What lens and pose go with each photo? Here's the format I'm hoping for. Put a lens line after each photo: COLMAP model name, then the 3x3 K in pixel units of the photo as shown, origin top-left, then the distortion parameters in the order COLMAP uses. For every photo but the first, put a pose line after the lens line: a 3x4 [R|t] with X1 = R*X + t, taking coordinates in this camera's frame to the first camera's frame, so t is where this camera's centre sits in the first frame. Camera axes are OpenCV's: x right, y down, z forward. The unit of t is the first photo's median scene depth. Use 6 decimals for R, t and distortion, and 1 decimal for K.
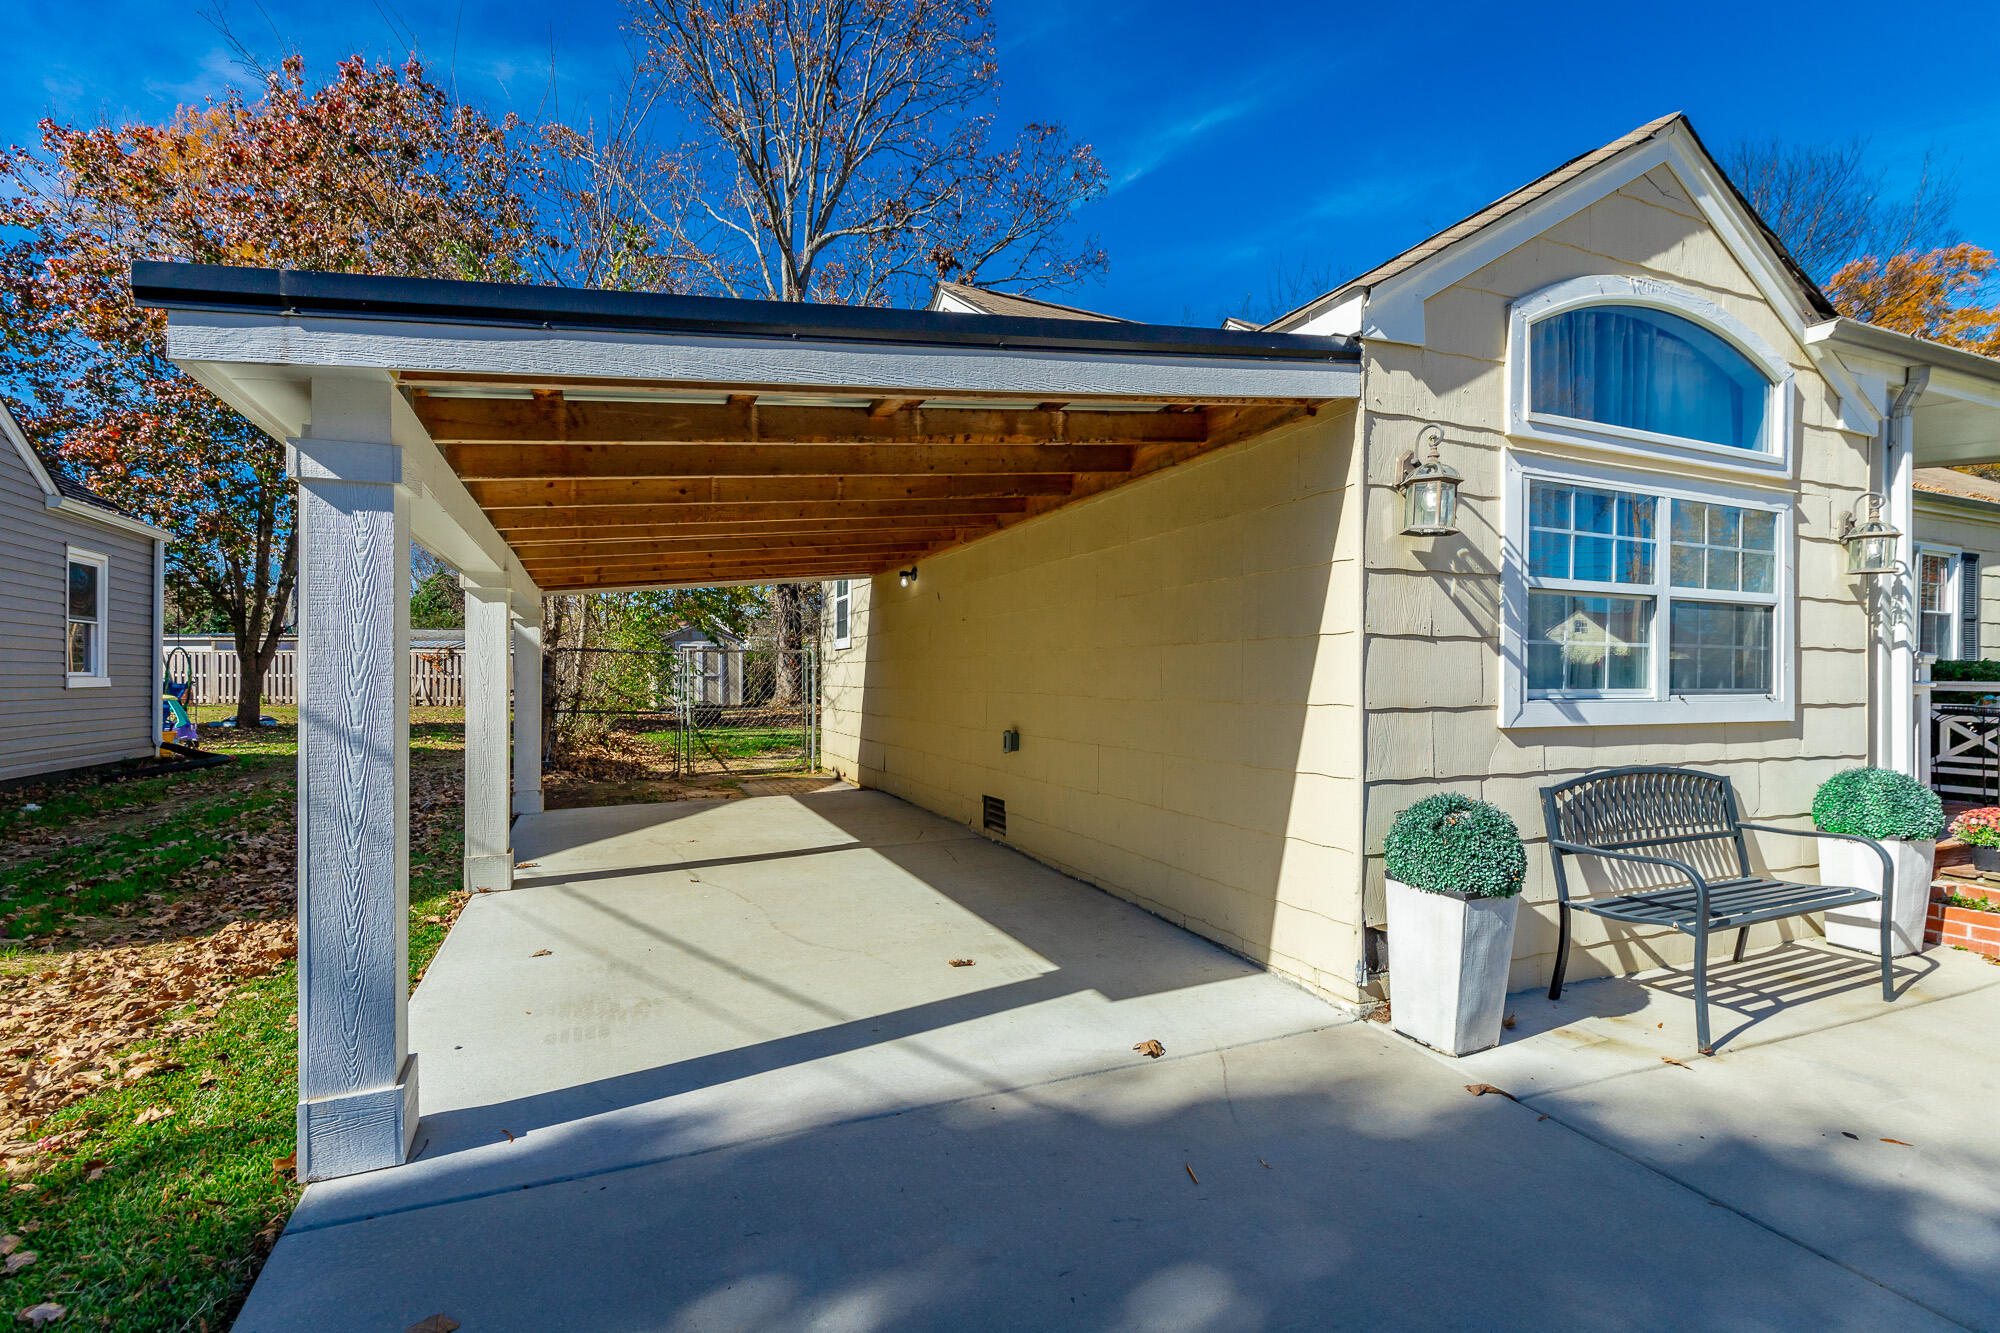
lens RADIAL K [[903.0, 0, 1000.3], [0, 903.0, 668.2], [0, 0, 1]] dist [0.003008, -0.001157]
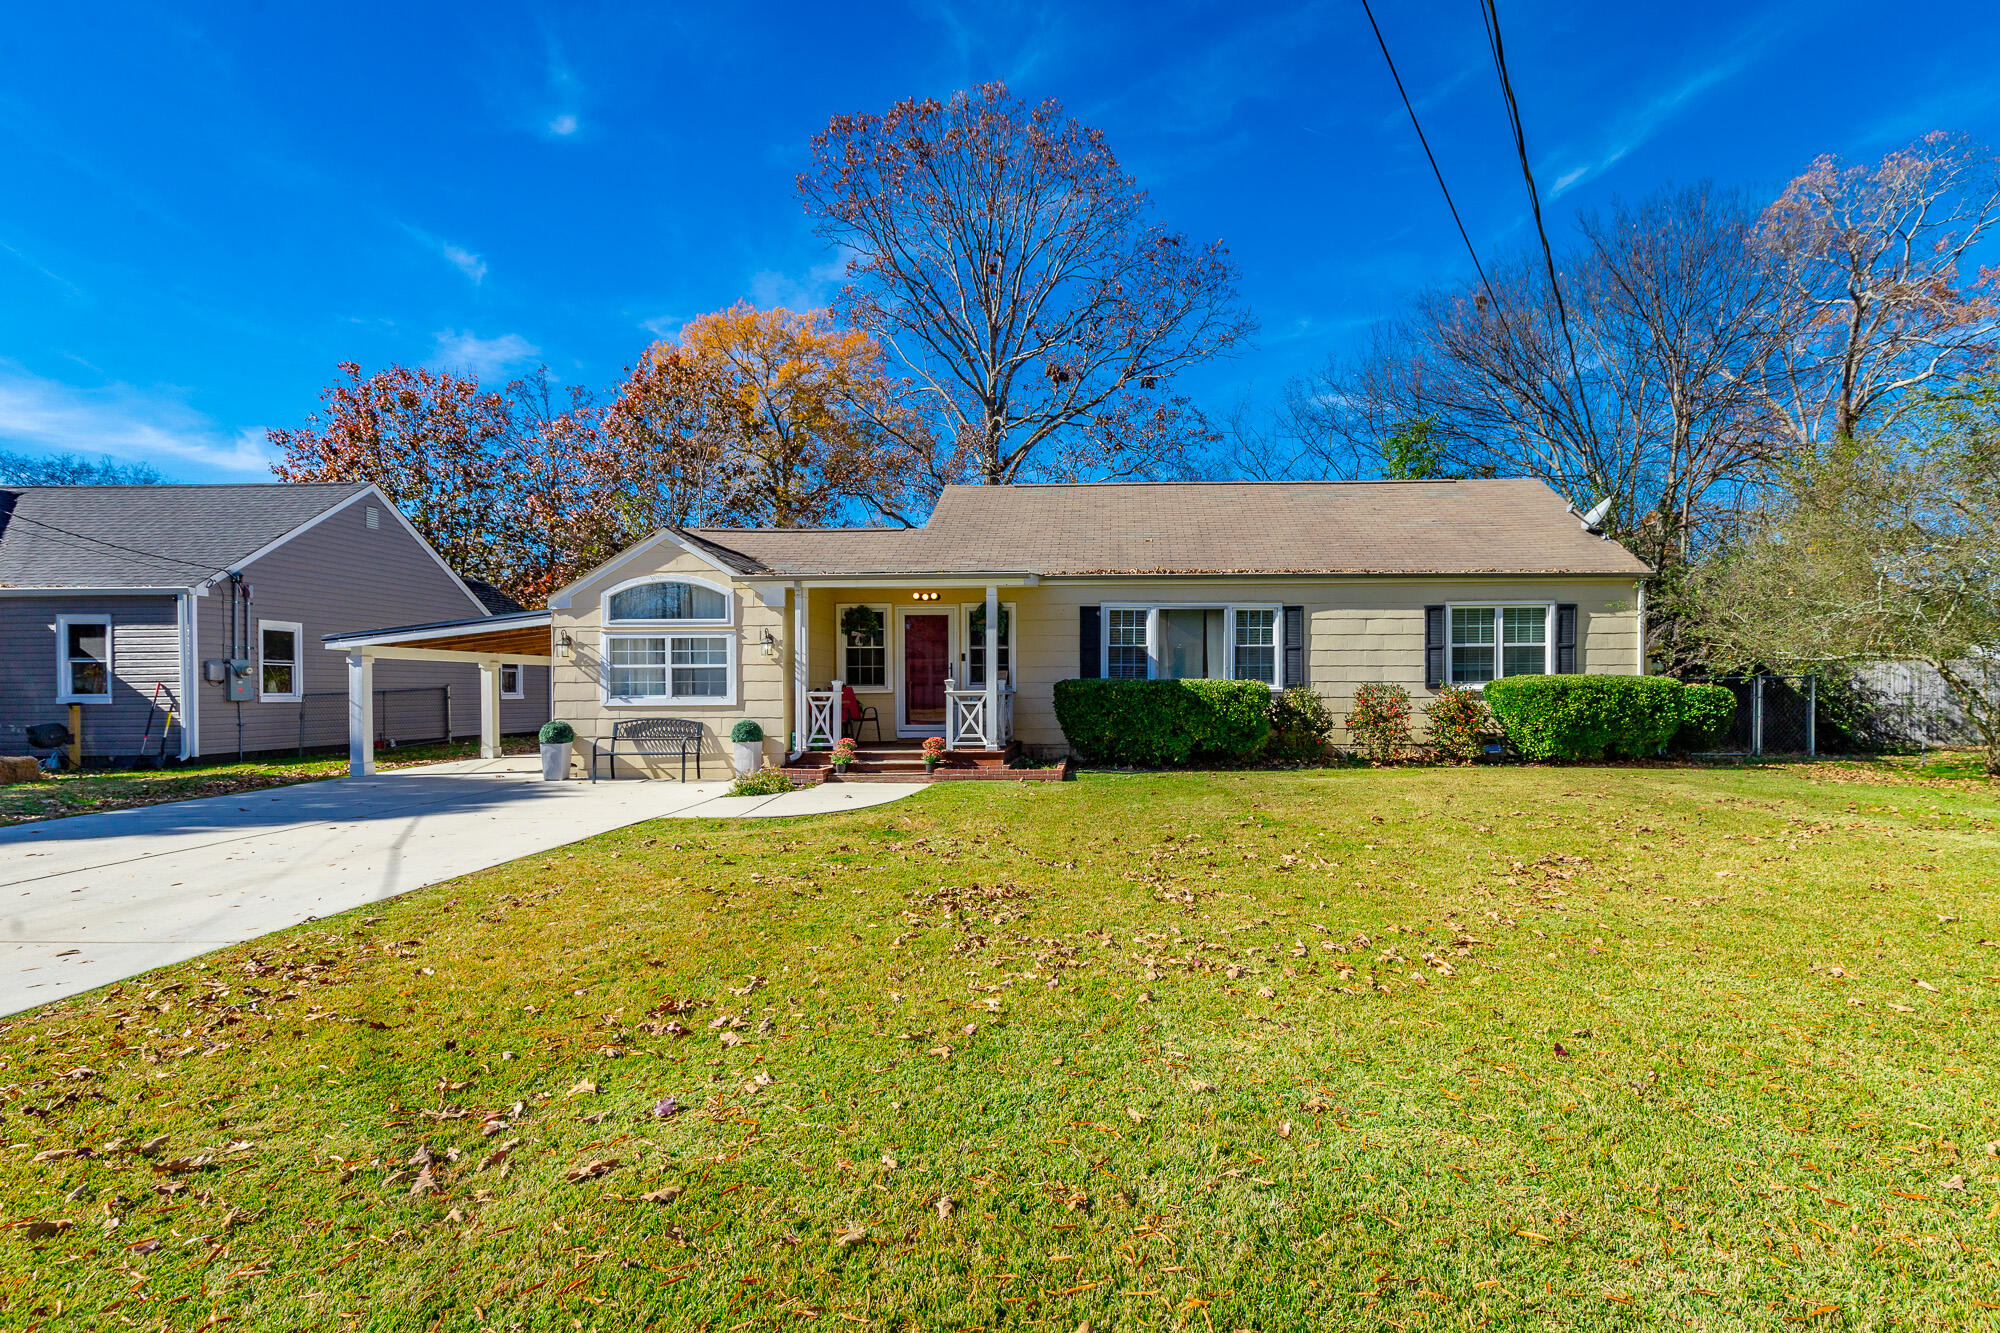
lens RADIAL K [[903.0, 0, 1004.1], [0, 903.0, 680.5], [0, 0, 1]] dist [0.003008, -0.001157]
pose [[0.896341, -0.015537, -0.443092, 3.619479], [0.012634, 0.999875, -0.009503, 0.017948], [0.443184, 0.002920, 0.896426, -1.574540]]
